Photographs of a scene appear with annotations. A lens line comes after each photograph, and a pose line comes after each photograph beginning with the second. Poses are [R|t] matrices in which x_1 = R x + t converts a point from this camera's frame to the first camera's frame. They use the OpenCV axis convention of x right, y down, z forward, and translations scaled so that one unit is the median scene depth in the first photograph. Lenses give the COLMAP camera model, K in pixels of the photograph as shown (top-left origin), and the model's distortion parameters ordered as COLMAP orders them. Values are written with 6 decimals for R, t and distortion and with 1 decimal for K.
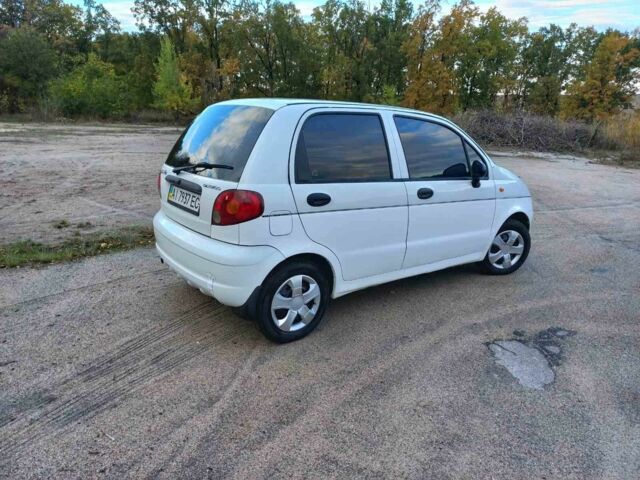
lens RADIAL K [[459.7, 0, 320.0], [0, 459.7, 240.0], [0, 0, 1]] dist [0.051806, 0.005562]
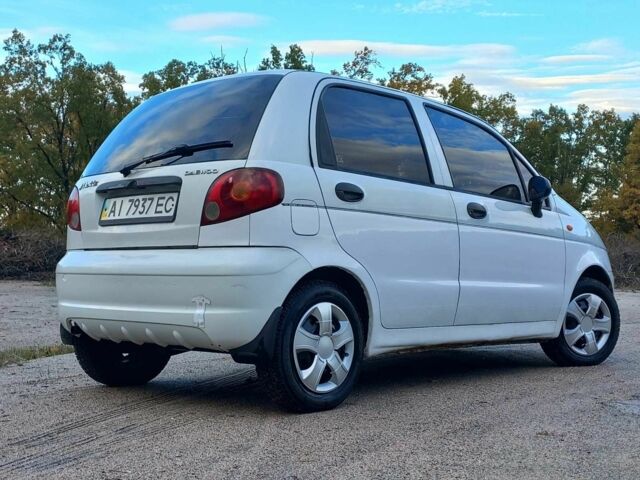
lens RADIAL K [[921.8, 0, 320.0], [0, 921.8, 240.0], [0, 0, 1]] dist [0.043905, 0.049866]
pose [[0.983208, -0.022150, 0.181141, -0.257550], [0.073460, 0.956673, -0.281746, 0.317833], [-0.167052, 0.290321, 0.942235, -0.251795]]
